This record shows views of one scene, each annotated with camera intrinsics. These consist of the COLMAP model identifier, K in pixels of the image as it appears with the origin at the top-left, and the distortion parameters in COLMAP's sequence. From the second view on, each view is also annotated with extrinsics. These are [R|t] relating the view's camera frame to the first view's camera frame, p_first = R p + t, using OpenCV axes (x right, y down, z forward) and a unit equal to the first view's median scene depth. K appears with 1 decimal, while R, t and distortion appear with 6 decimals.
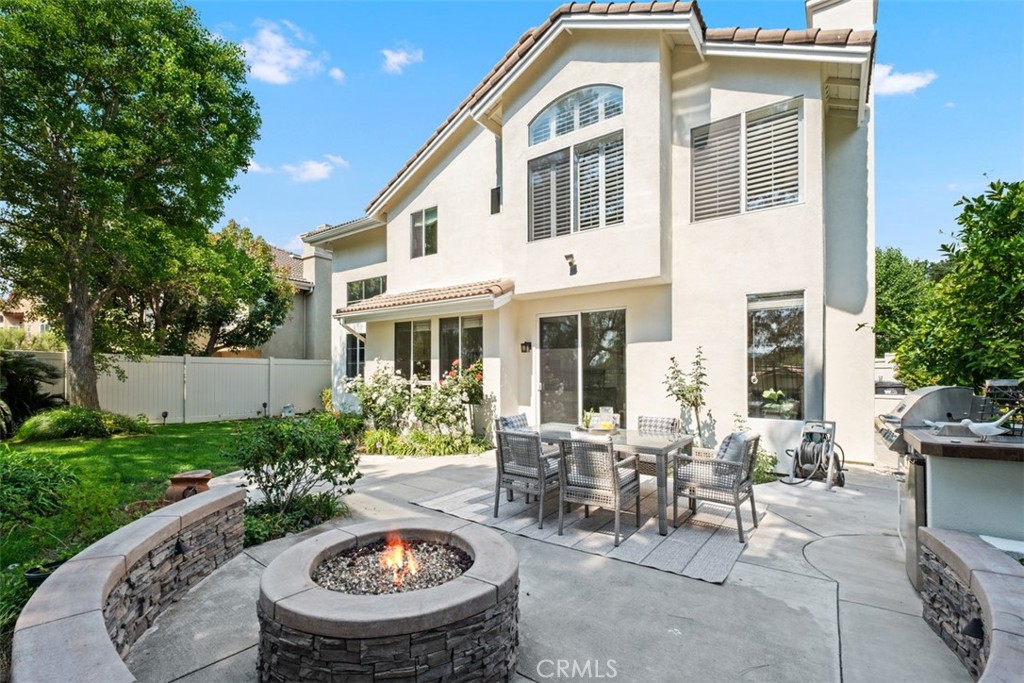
lens RADIAL K [[458.4, 0, 510.1], [0, 458.4, 371.6], [0, 0, 1]] dist [0.000555, -0.009401]
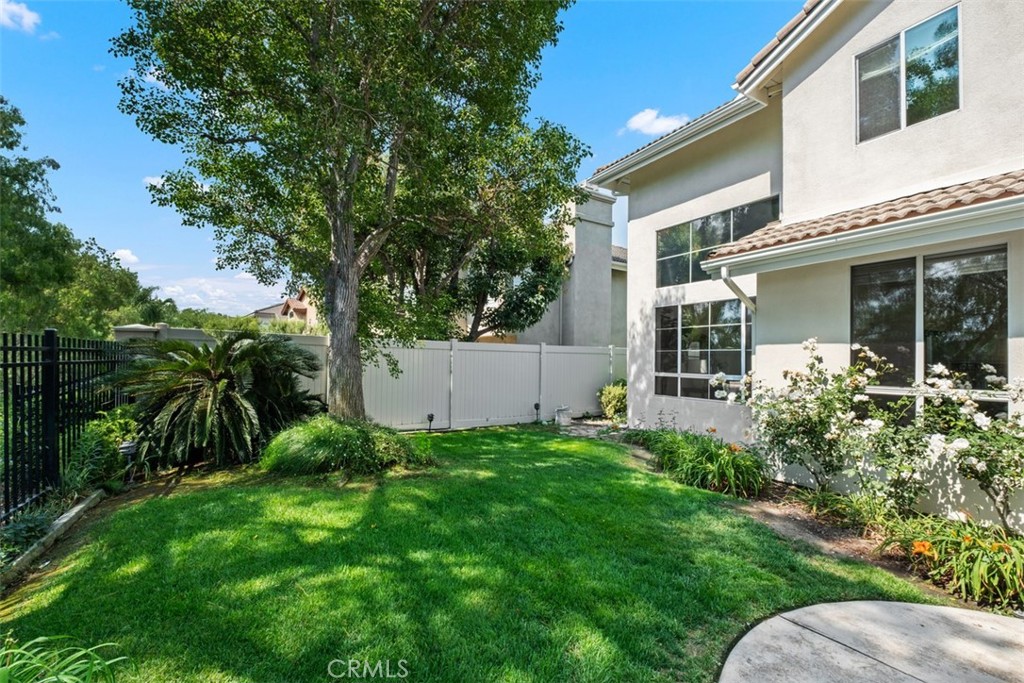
lens RADIAL K [[439.5, 0, 513.6], [0, 439.5, 356.4], [0, 0, 1]] dist [-0.000887, -0.000076]
pose [[0.924356, 0.002946, -0.381520, -0.366602], [-0.006532, 0.999946, -0.008104, -0.003385], [0.381476, 0.009983, 0.924325, 0.392649]]
